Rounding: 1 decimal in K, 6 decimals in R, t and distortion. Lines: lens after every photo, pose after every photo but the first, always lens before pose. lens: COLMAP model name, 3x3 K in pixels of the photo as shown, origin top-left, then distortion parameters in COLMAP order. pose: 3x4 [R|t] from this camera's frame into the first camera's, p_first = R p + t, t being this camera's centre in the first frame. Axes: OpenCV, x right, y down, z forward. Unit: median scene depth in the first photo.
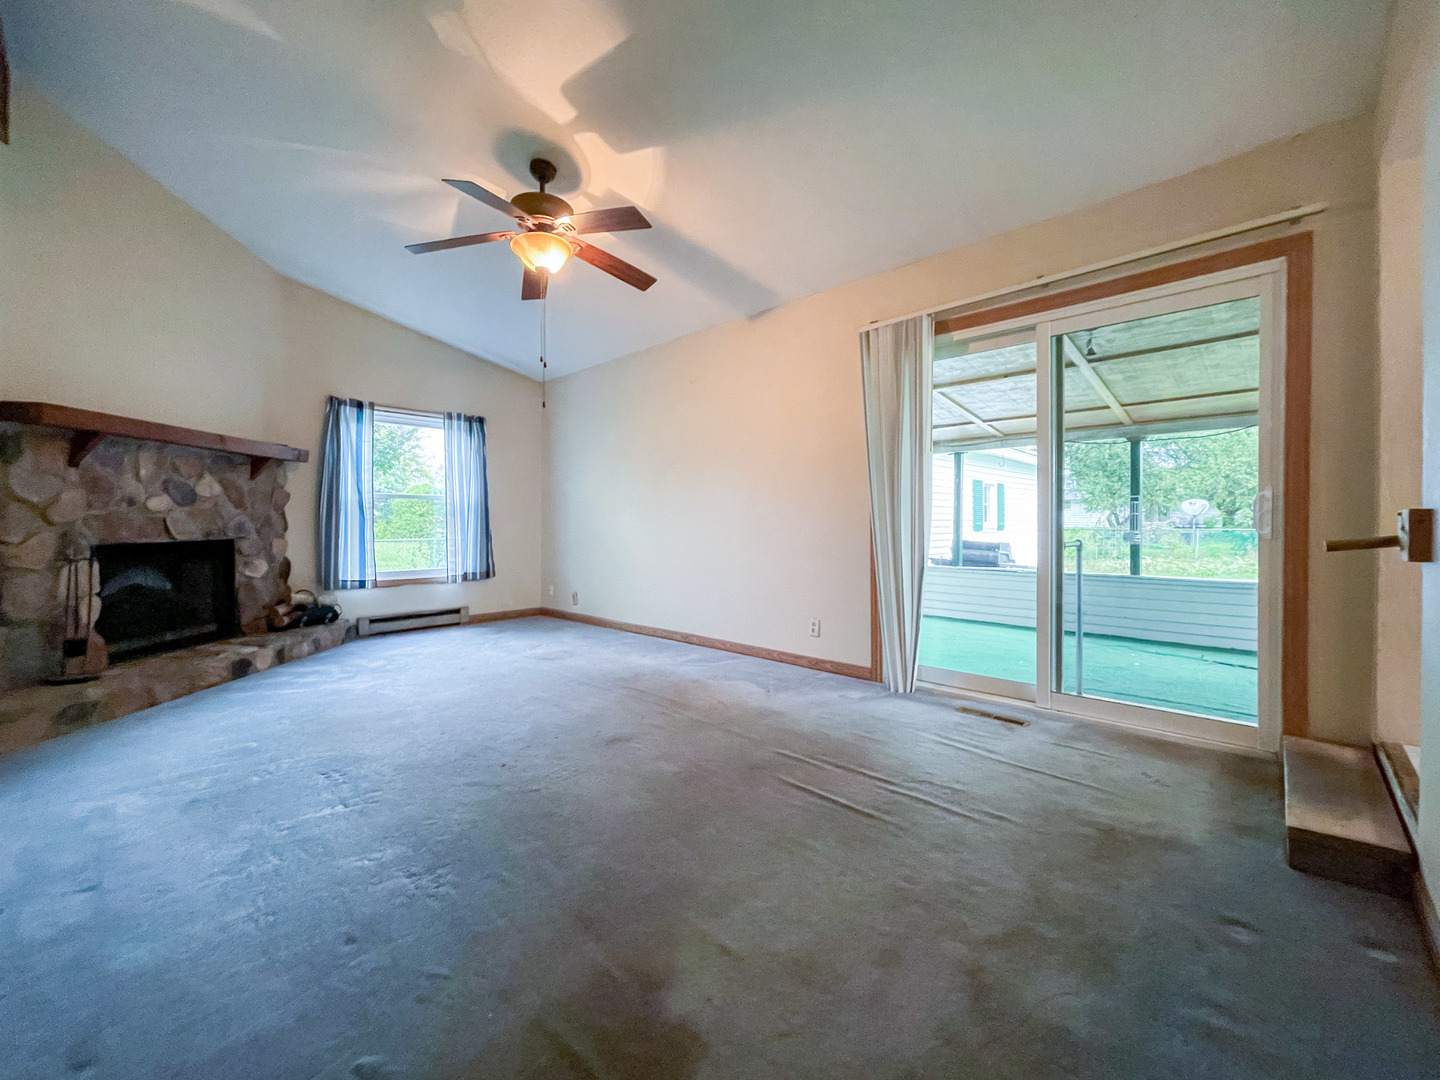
lens RADIAL K [[606.9, 0, 723.2], [0, 606.9, 528.7], [0, 0, 1]] dist [0.000040, 0.000116]
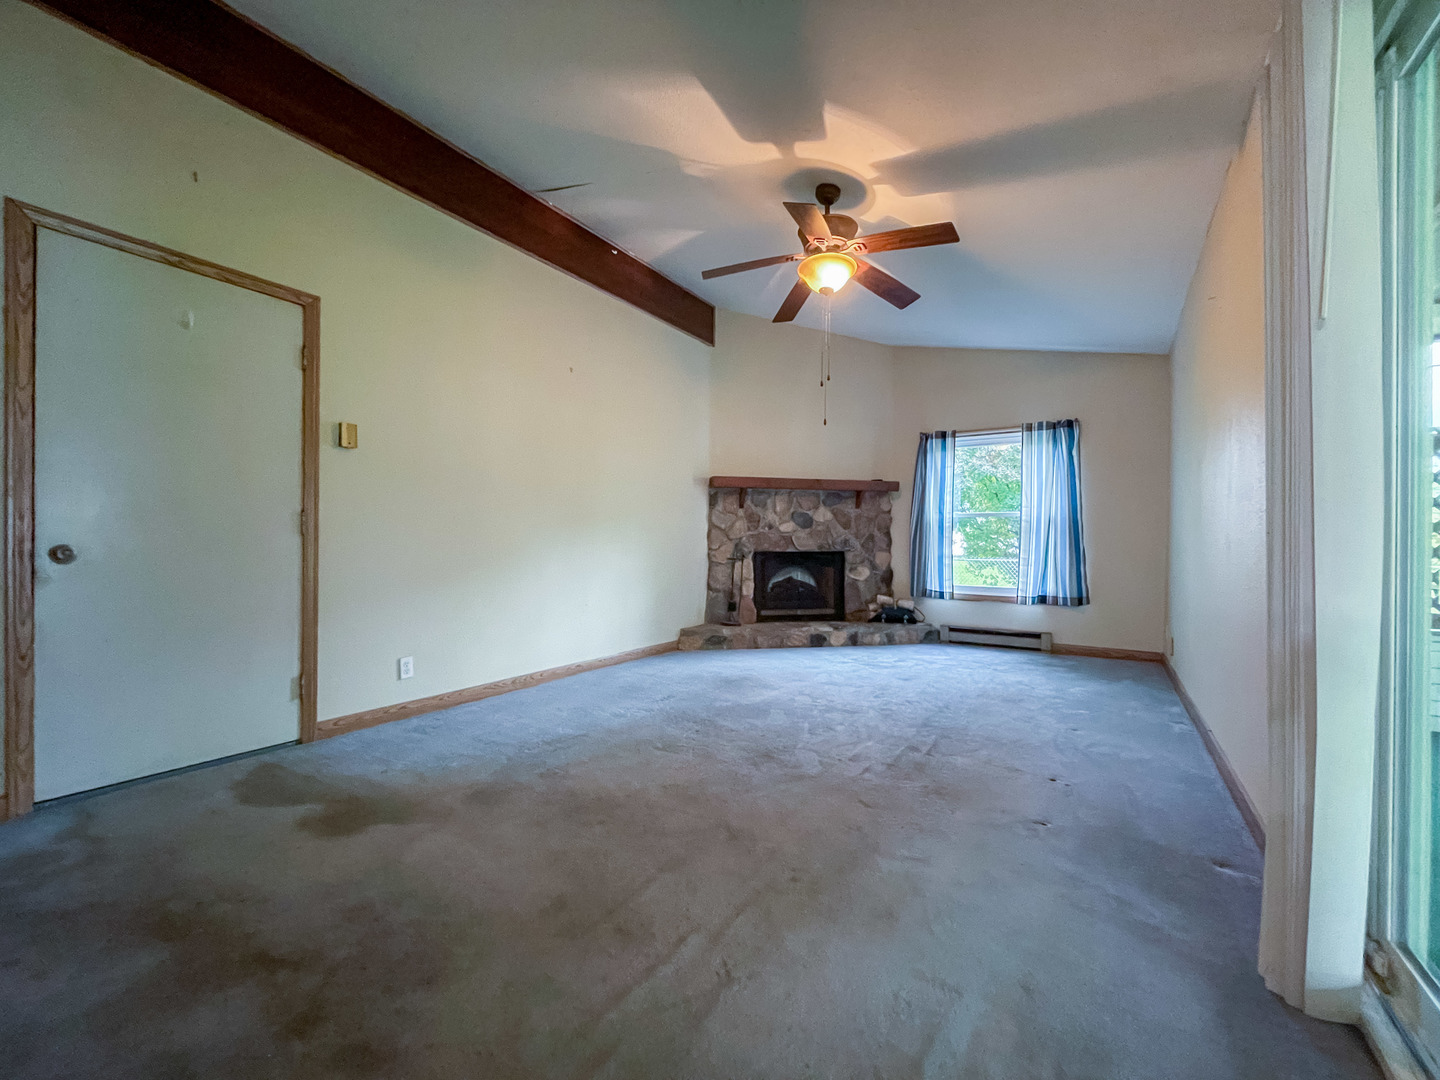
lens RADIAL K [[584.2, 0, 717.0], [0, 584.2, 545.3], [0, 0, 1]] dist [-0.002025, -0.000588]
pose [[0.160895, 0.008614, -0.986934, 0.460334], [-0.016661, 0.999843, 0.006010, 0.000246], [0.986831, 0.015477, 0.161013, 0.471524]]
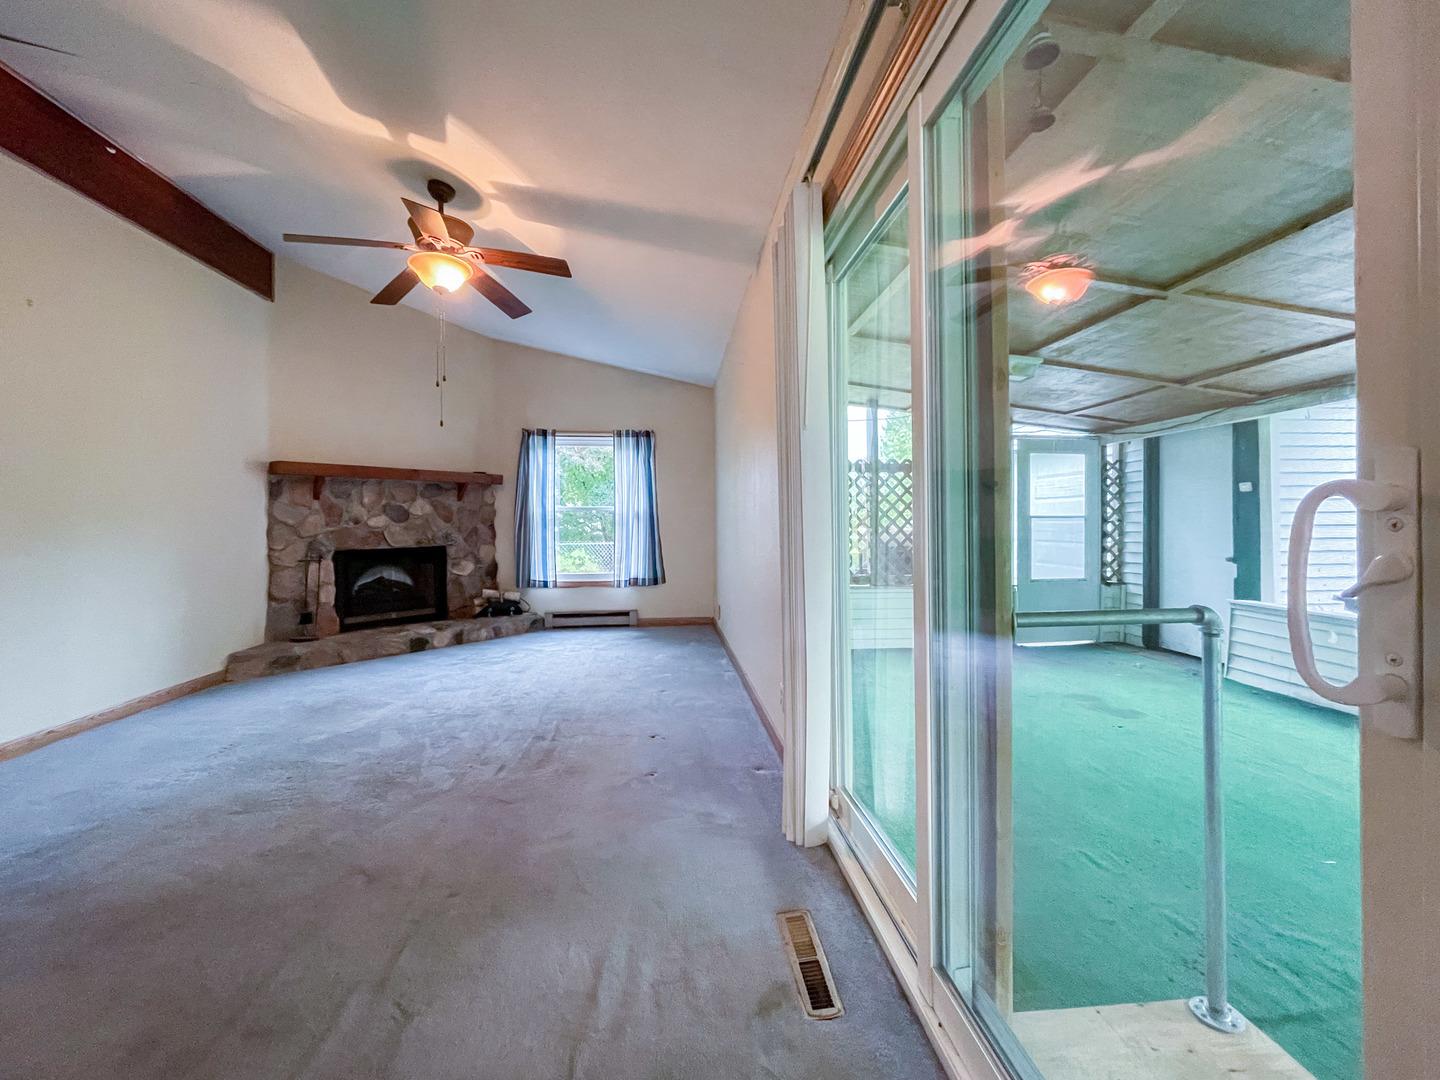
lens RADIAL K [[595.2, 0, 714.1], [0, 595.2, 520.9], [0, 0, 1]] dist [-0.001577, -0.000102]
pose [[0.740752, -0.004416, -0.671764, 0.491283], [0.000122, 0.999979, -0.006439, -0.028142], [0.671779, 0.004688, 0.740737, 0.408622]]
